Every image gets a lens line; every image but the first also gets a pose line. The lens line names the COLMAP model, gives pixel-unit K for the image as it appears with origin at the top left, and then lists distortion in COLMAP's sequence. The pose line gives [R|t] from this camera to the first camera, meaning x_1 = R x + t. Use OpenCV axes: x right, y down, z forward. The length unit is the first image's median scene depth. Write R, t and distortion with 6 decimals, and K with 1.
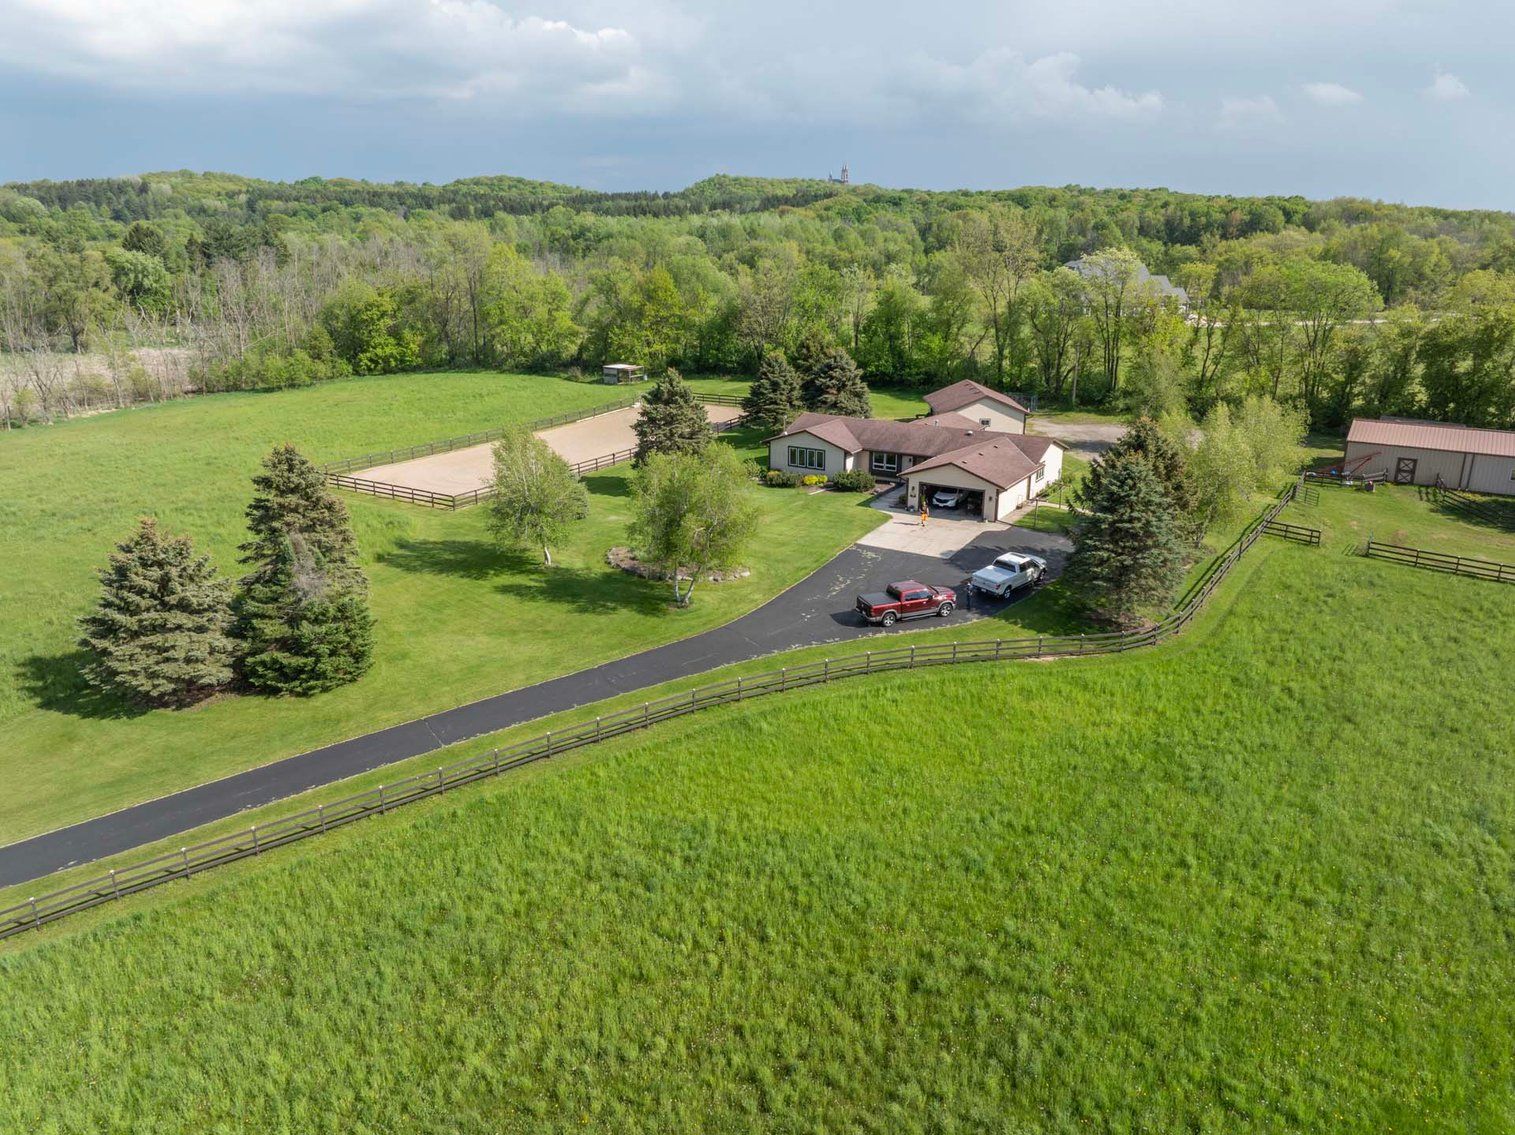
lens RADIAL K [[1054.8, 0, 764.2], [0, 1054.8, 567.6], [0, 0, 1]] dist [-0.043073, 0.005009]
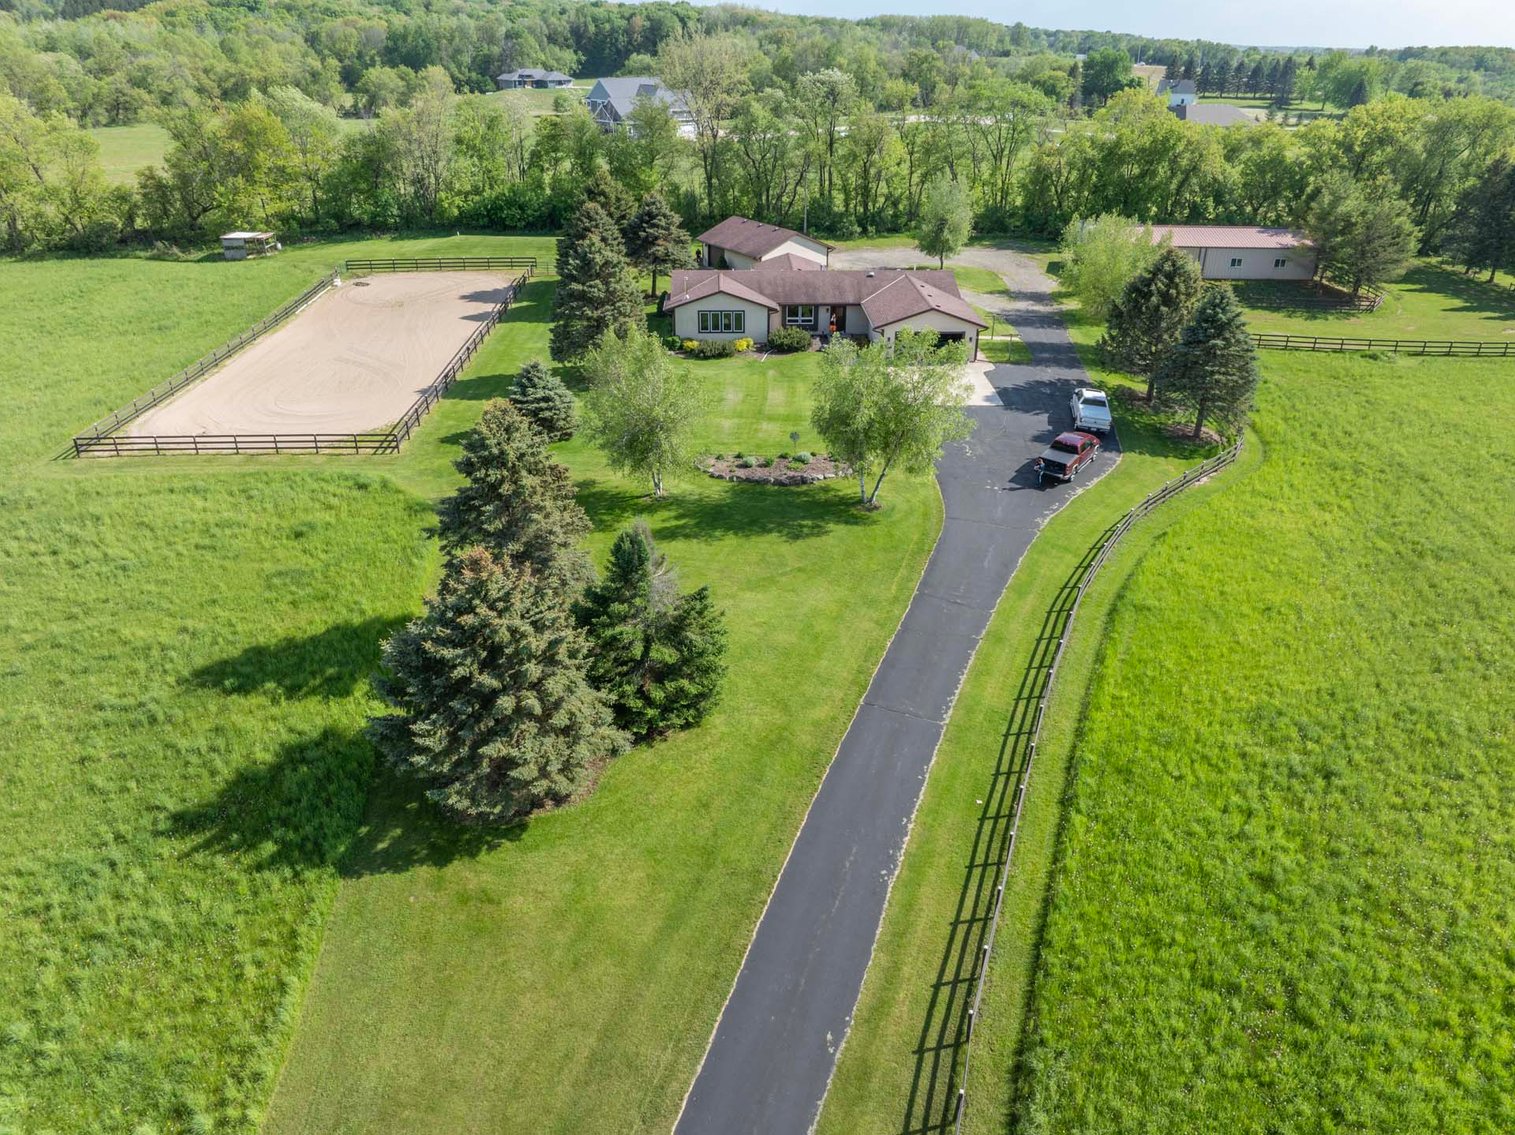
lens RADIAL K [[1060.5, 0, 768.9], [0, 1060.5, 564.1], [0, 0, 1]] dist [-0.040432, 0.003491]
pose [[0.829023, -0.244266, 0.503046, -0.504672], [0.162900, 0.966031, 0.200619, -0.091015], [-0.534962, -0.084371, 0.840653, 0.226769]]
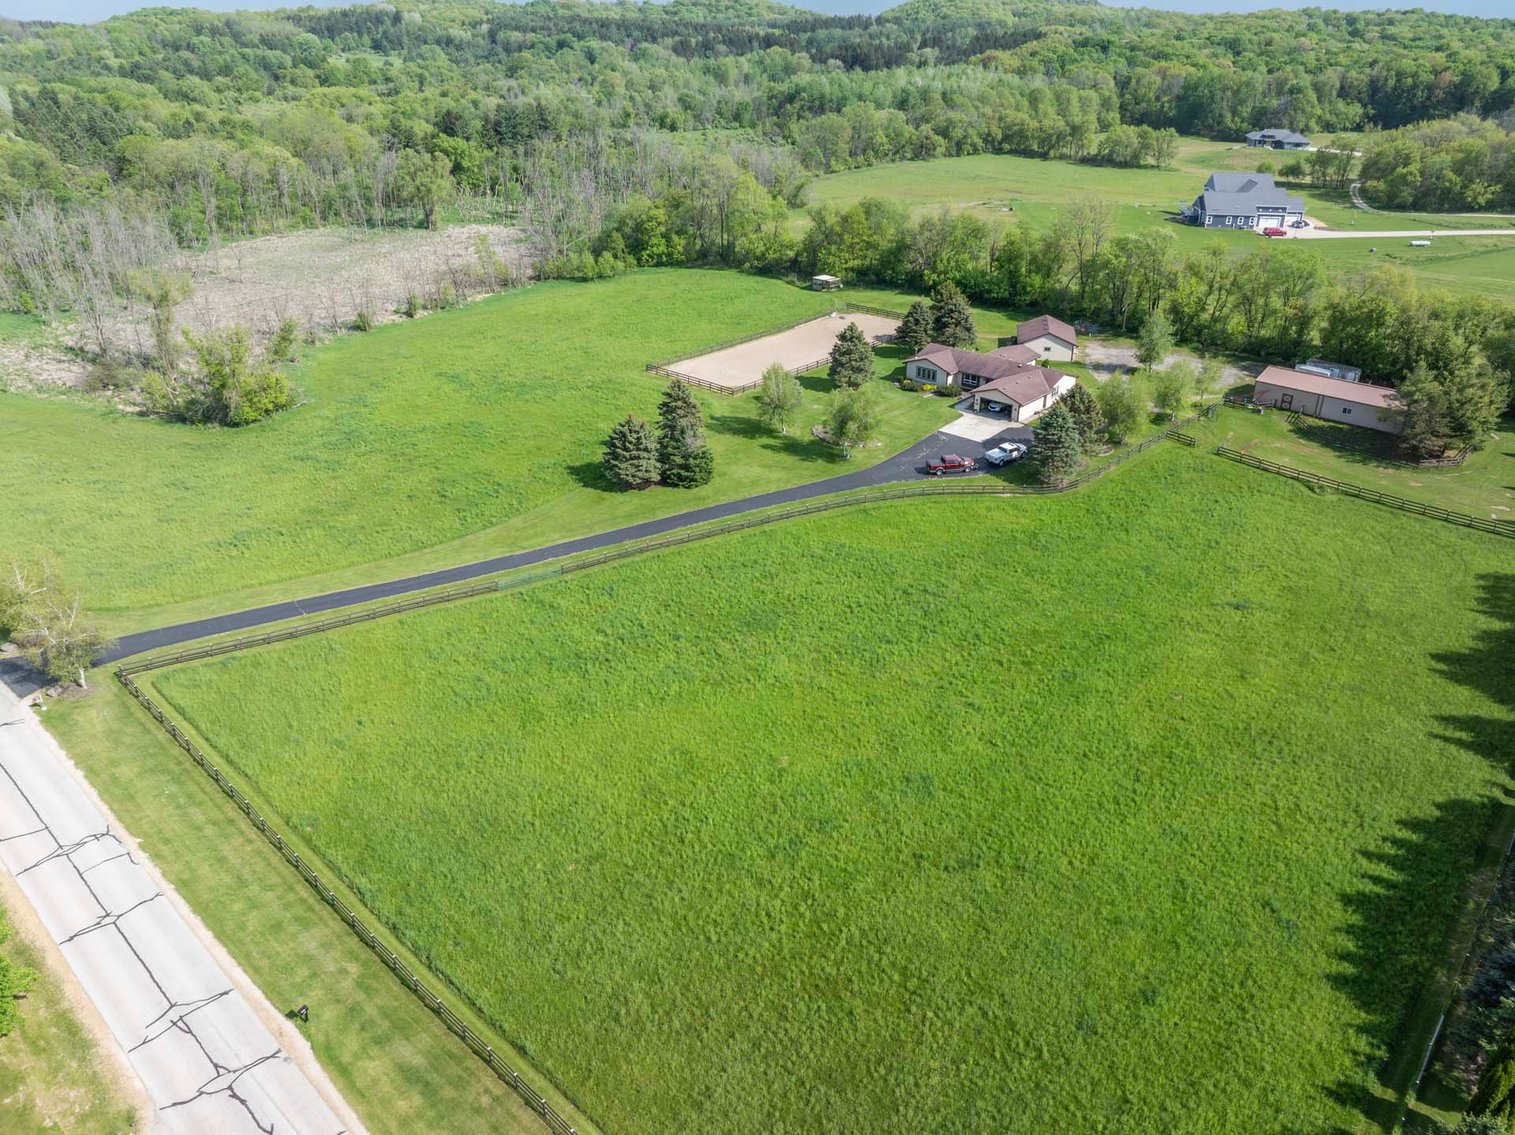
lens RADIAL K [[1054.8, 0, 764.2], [0, 1054.8, 567.6], [0, 0, 1]] dist [-0.043073, 0.005009]
pose [[0.982404, 0.082898, -0.167365, 0.110589], [-0.053280, 0.983254, 0.174278, -0.090443], [0.179010, -0.162294, 0.970369, -0.938987]]
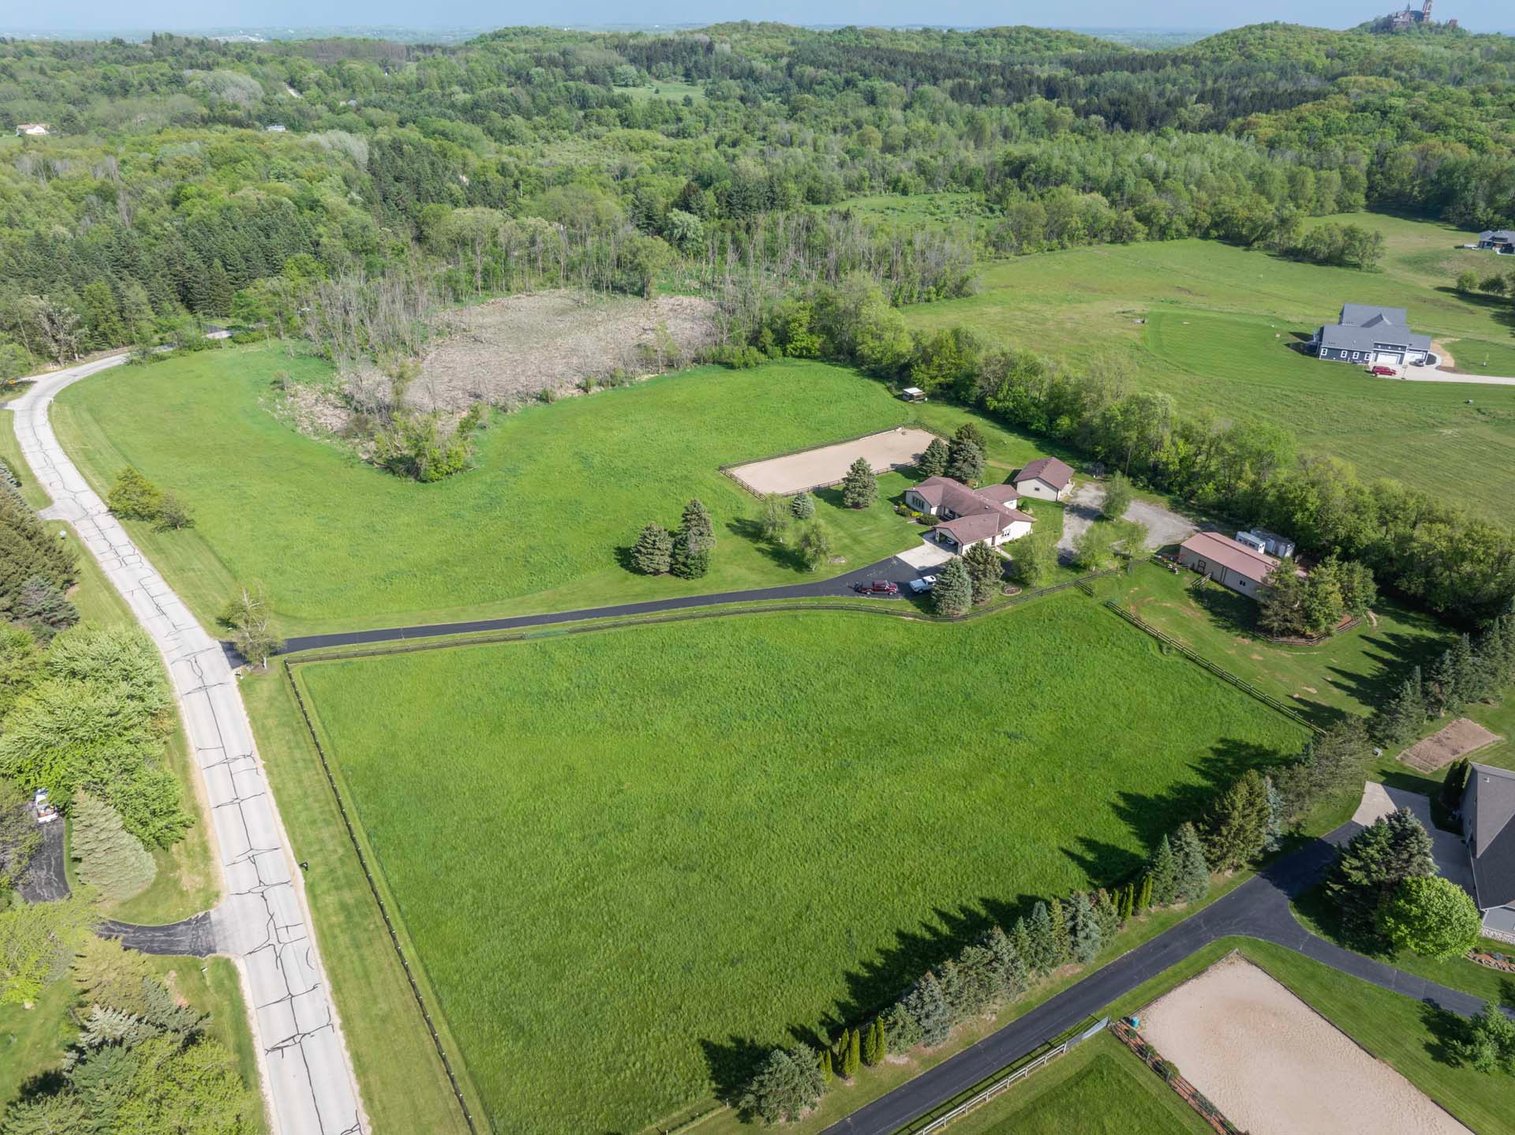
lens RADIAL K [[1060.5, 0, 768.9], [0, 1060.5, 564.1], [0, 0, 1]] dist [-0.040432, 0.003491]
pose [[0.890452, 0.210784, -0.403318, 0.797186], [-0.140217, 0.970225, 0.197491, -0.435203], [0.432937, -0.119305, 0.893494, -1.325870]]
